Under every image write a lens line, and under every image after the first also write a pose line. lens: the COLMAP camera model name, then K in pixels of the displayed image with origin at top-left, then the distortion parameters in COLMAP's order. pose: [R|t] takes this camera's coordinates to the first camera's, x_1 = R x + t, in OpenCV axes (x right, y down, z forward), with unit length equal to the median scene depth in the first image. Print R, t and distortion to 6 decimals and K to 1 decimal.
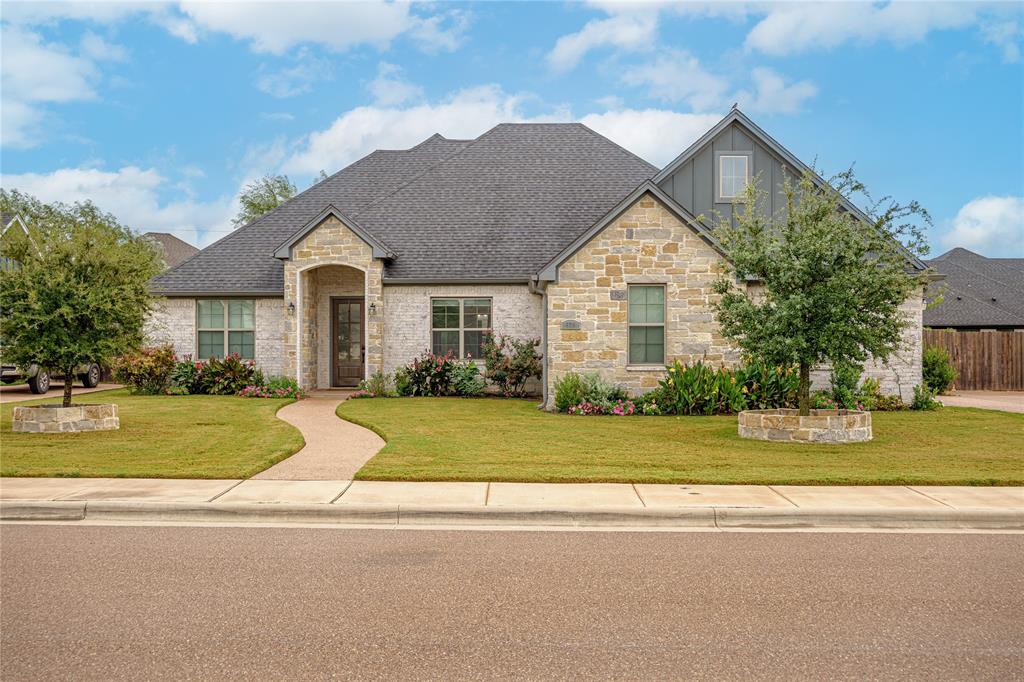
lens RADIAL K [[1025.4, 0, 509.0], [0, 1025.4, 342.3], [0, 0, 1]] dist [0.000973, 0.000000]
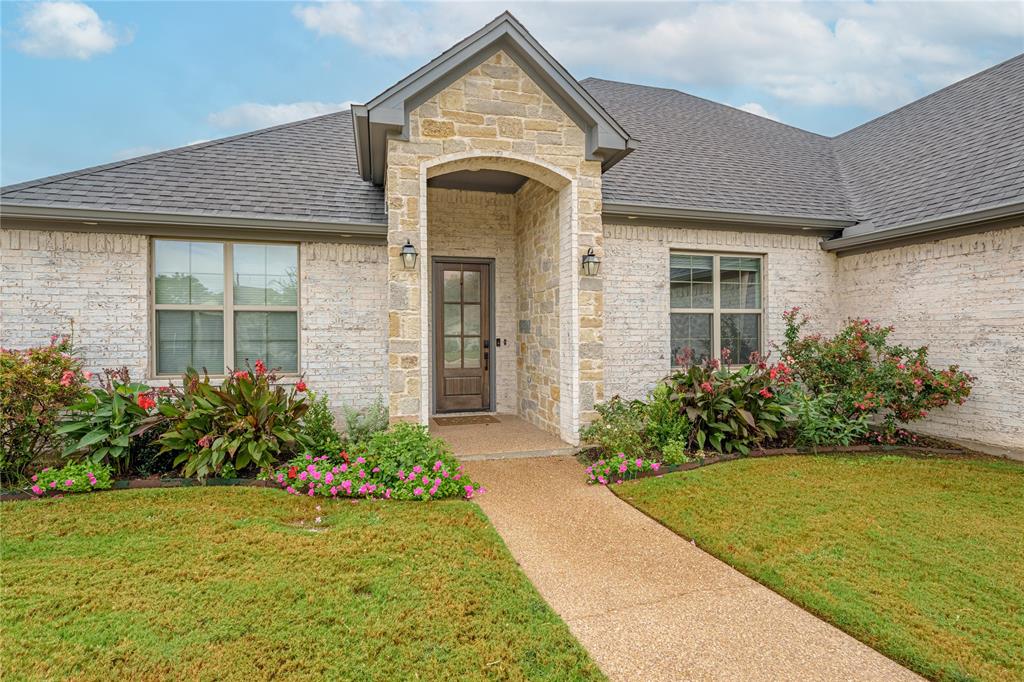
lens RADIAL K [[478.7, 0, 518.7], [0, 478.7, 339.8], [0, 0, 1]] dist [0.000013, -0.000375]
pose [[0.956516, -0.004850, 0.291640, -0.224667], [0.004487, 0.999988, 0.001913, 0.001926], [-0.291646, -0.000521, 0.956526, 0.795079]]
